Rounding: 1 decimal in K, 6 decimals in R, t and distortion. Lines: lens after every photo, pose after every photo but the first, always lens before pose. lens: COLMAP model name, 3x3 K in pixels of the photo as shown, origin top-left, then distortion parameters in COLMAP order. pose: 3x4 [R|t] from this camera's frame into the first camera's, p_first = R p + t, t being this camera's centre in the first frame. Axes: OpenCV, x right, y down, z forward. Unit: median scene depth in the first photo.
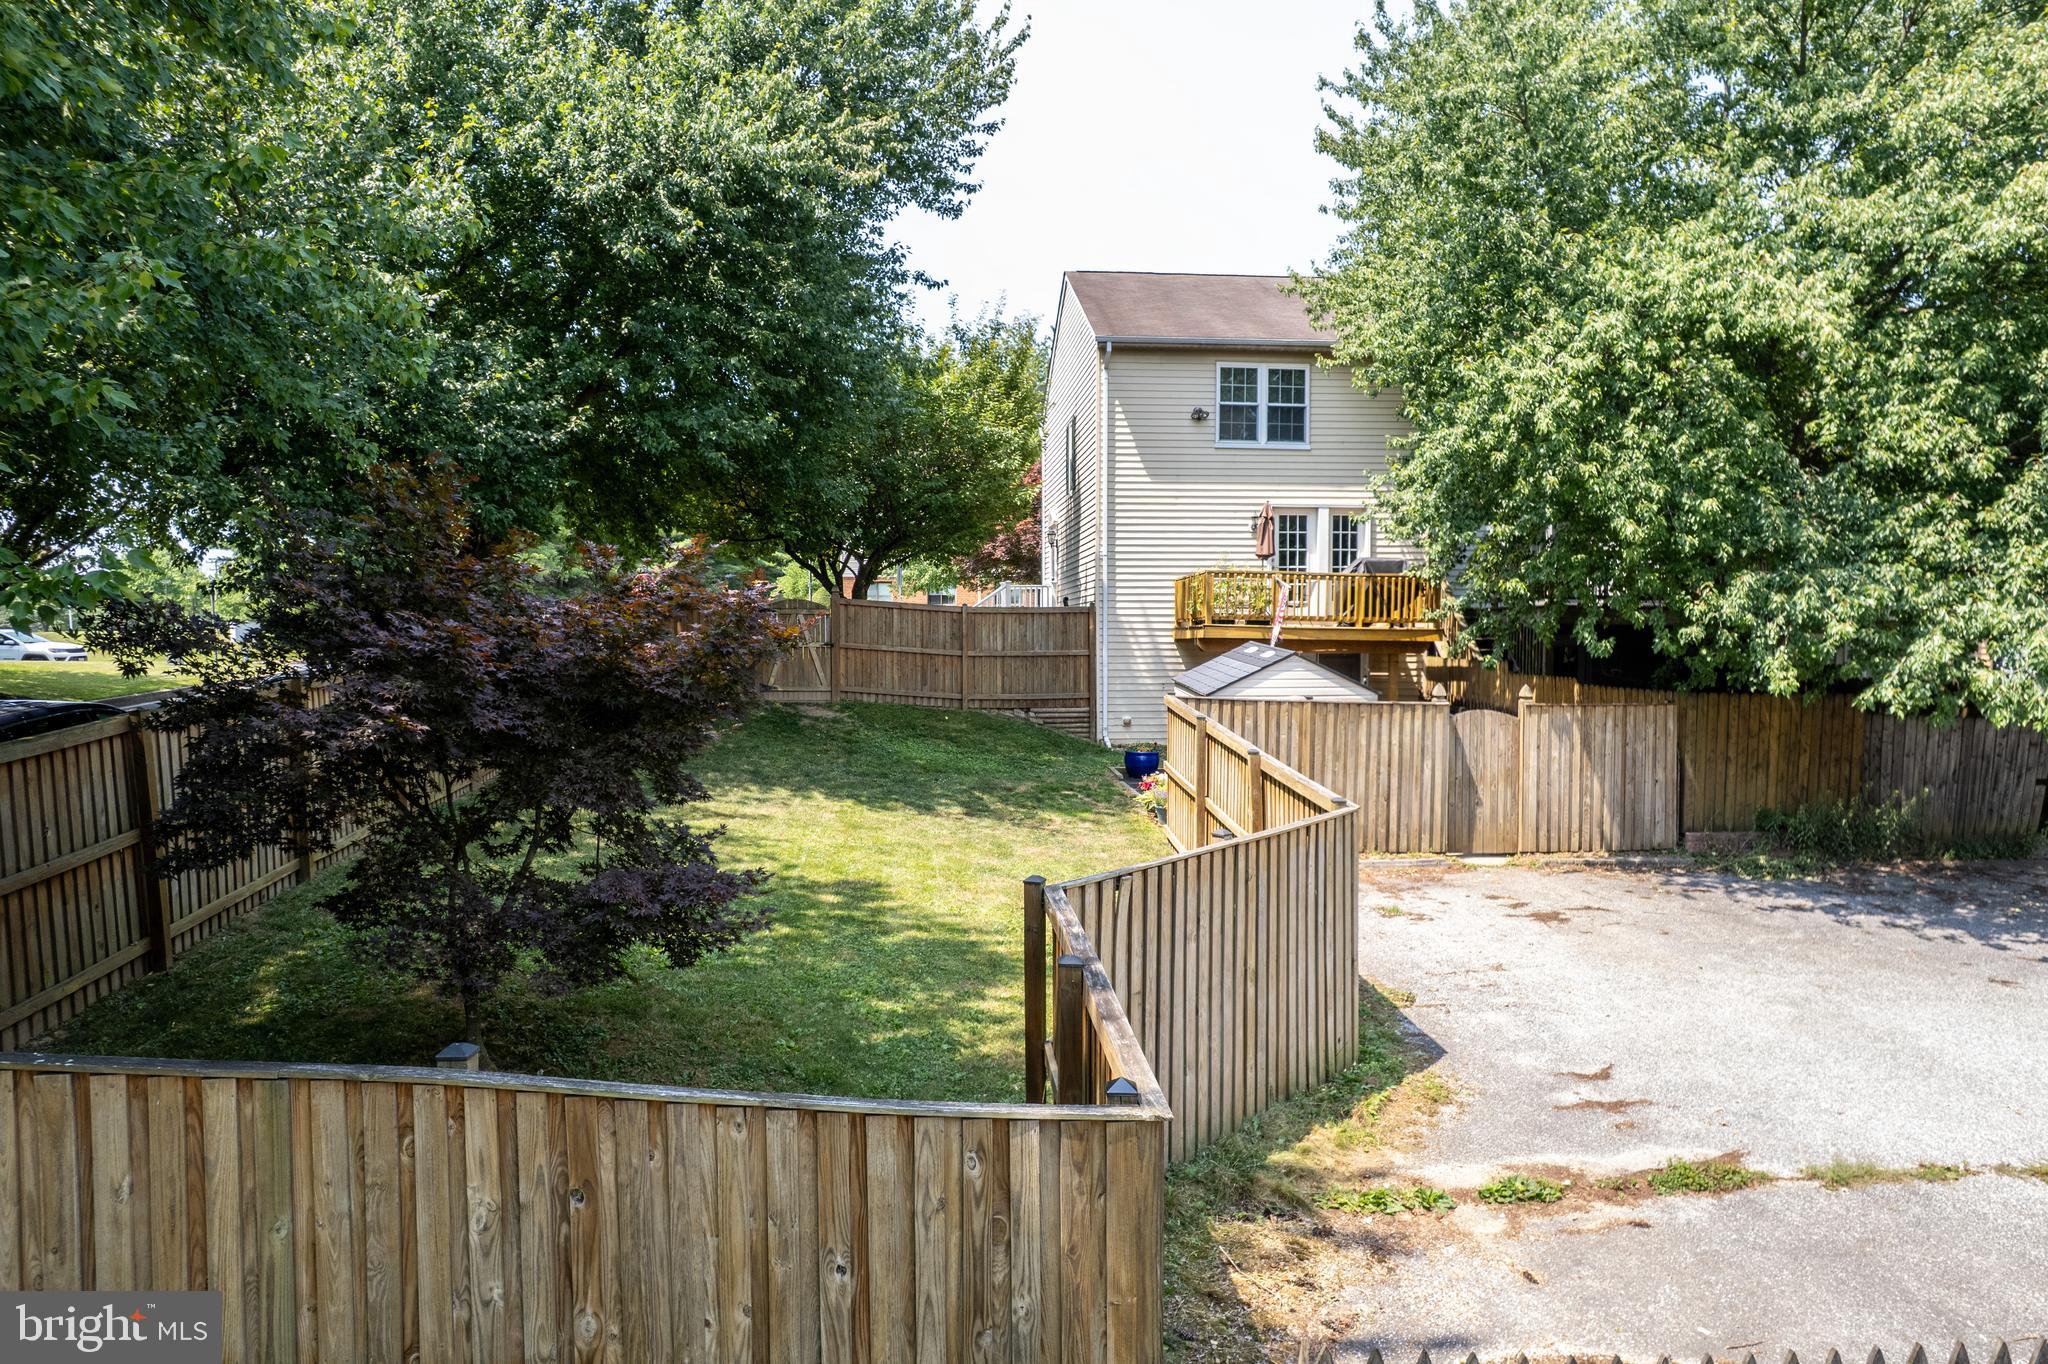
lens RADIAL K [[1339.7, 0, 1038.7], [0, 1339.7, 674.5], [0, 0, 1]] dist [-0.066867, 0.056564]
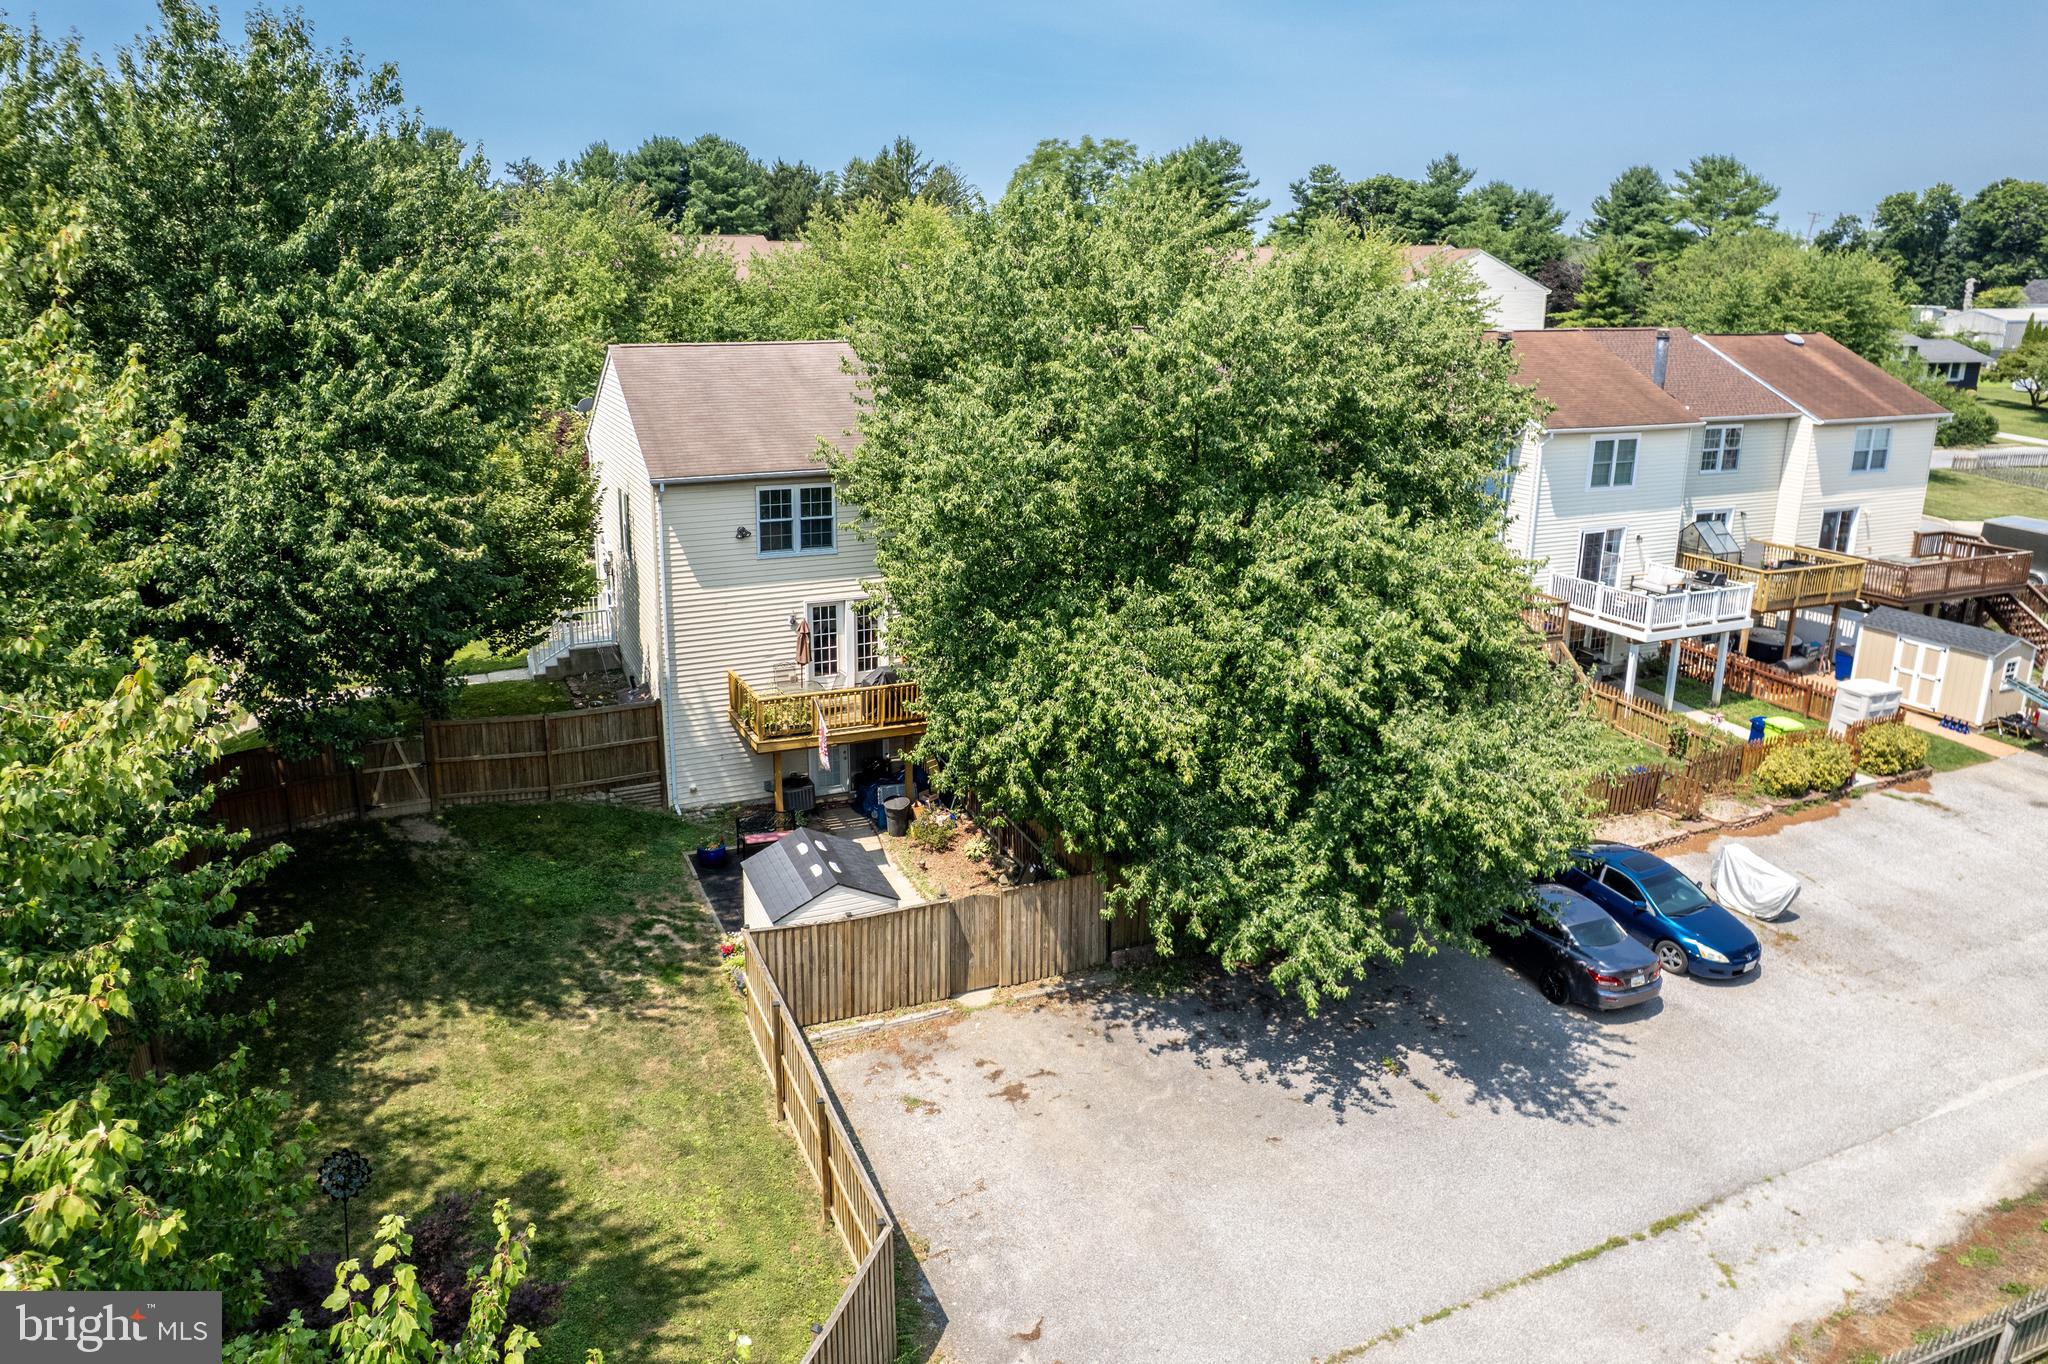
lens RADIAL K [[1311.3, 0, 958.5], [0, 1311.3, 603.9], [0, 0, 1]] dist [-0.058343, 0.036063]
pose [[0.955662, -0.068216, 0.286455, -0.036057], [0.013583, 0.981973, 0.188532, -0.401994], [-0.294152, -0.176282, 0.939361, -0.161033]]
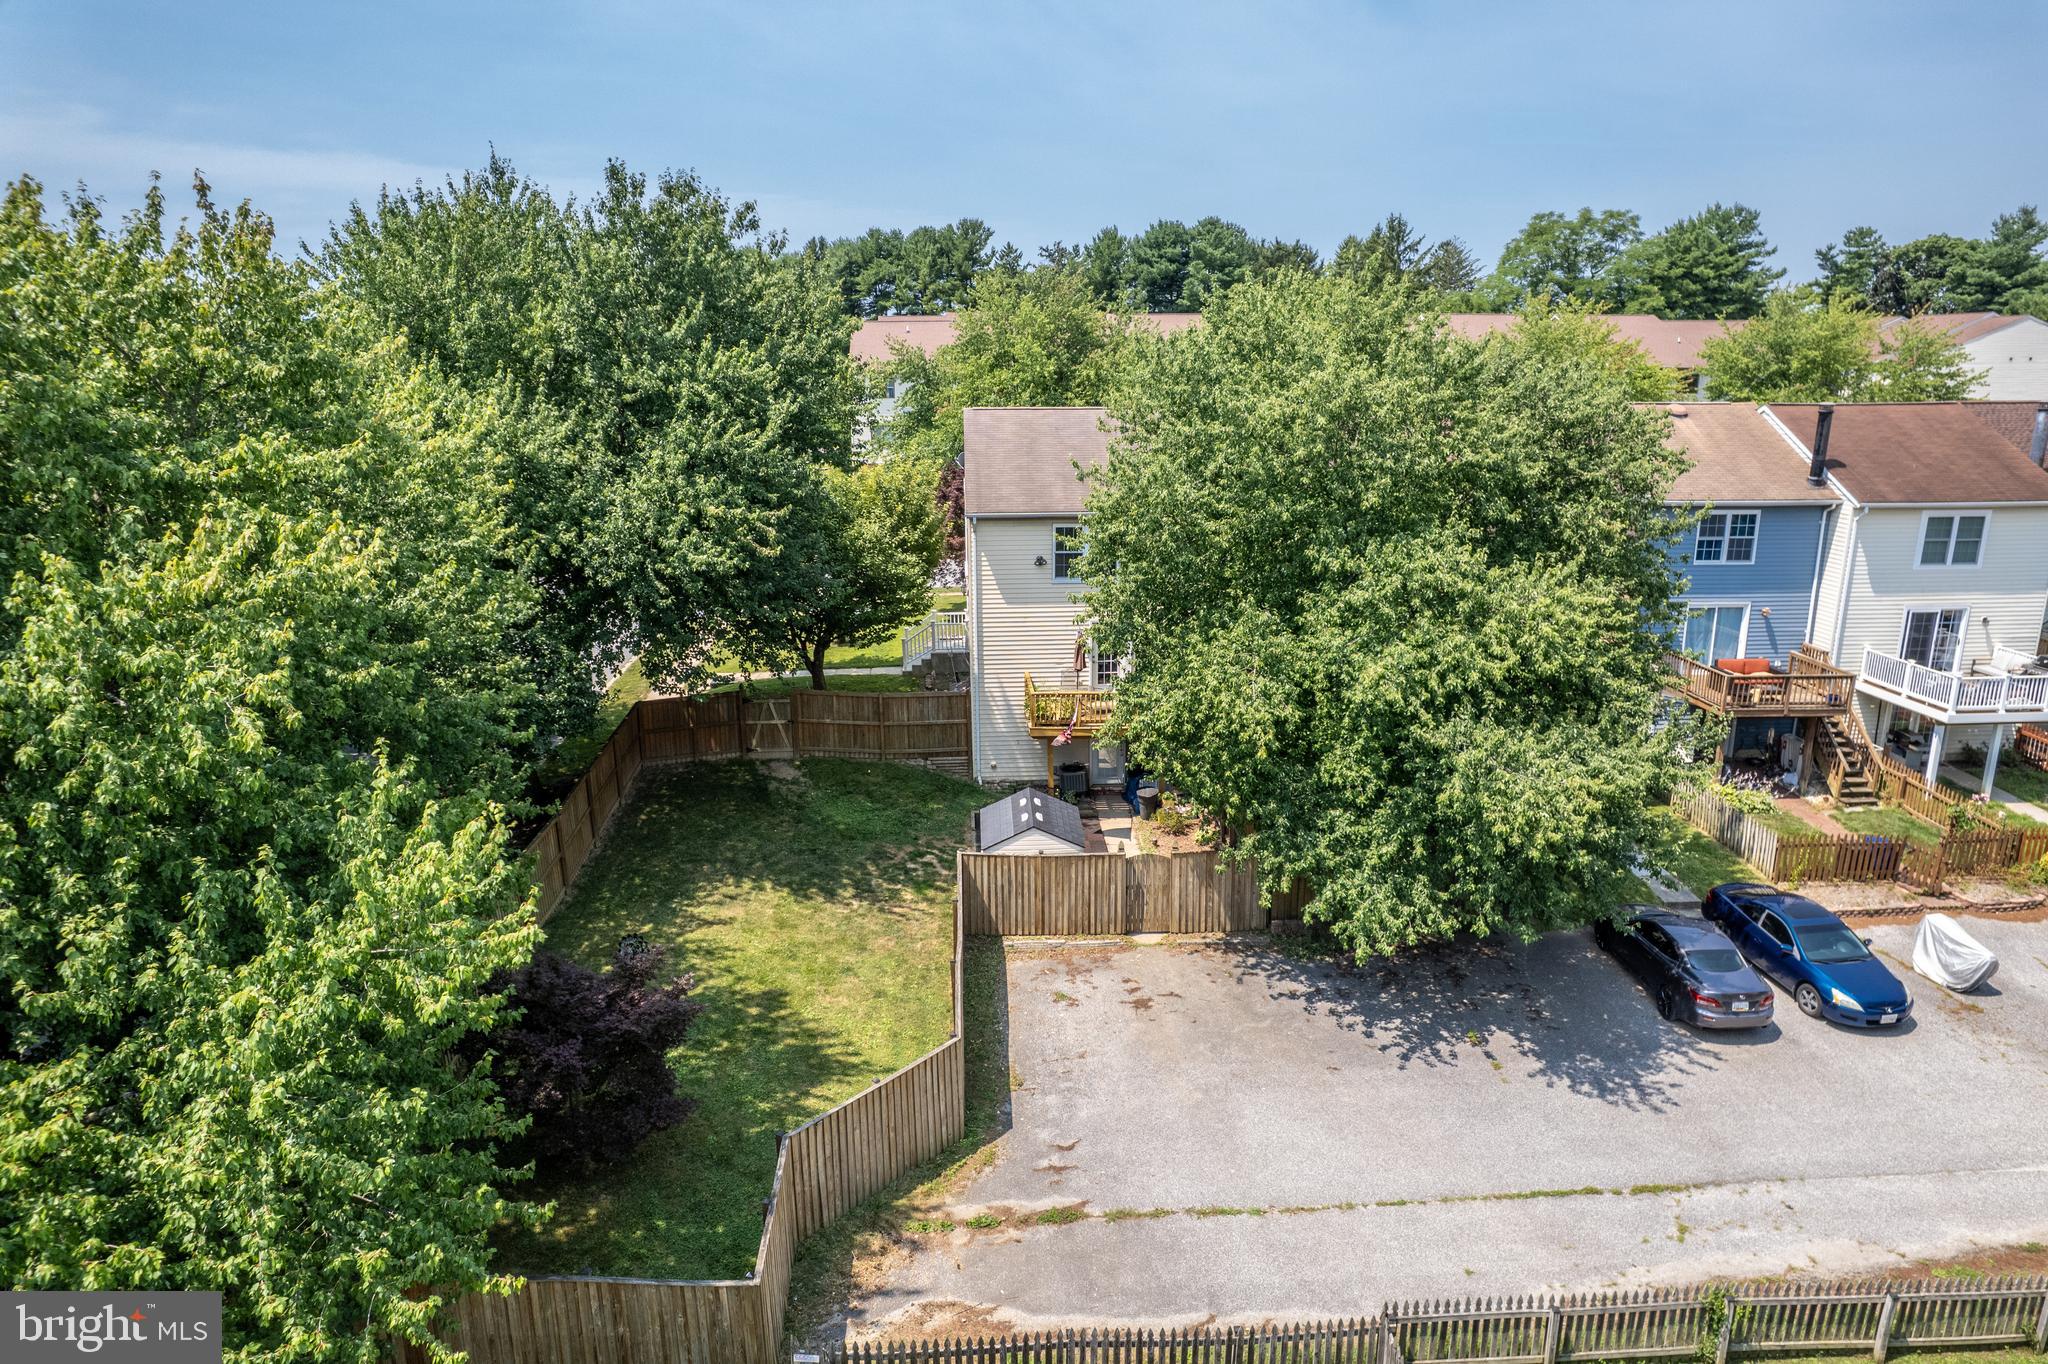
lens RADIAL K [[1254.3, 0, 1034.3], [0, 1254.3, 687.0], [0, 0, 1]] dist [-0.074978, 0.063690]
pose [[0.999365, 0.004682, -0.035318, 0.186198], [0.002597, 0.979117, 0.203279, -0.388807], [0.035532, -0.203241, 0.978484, -0.401263]]
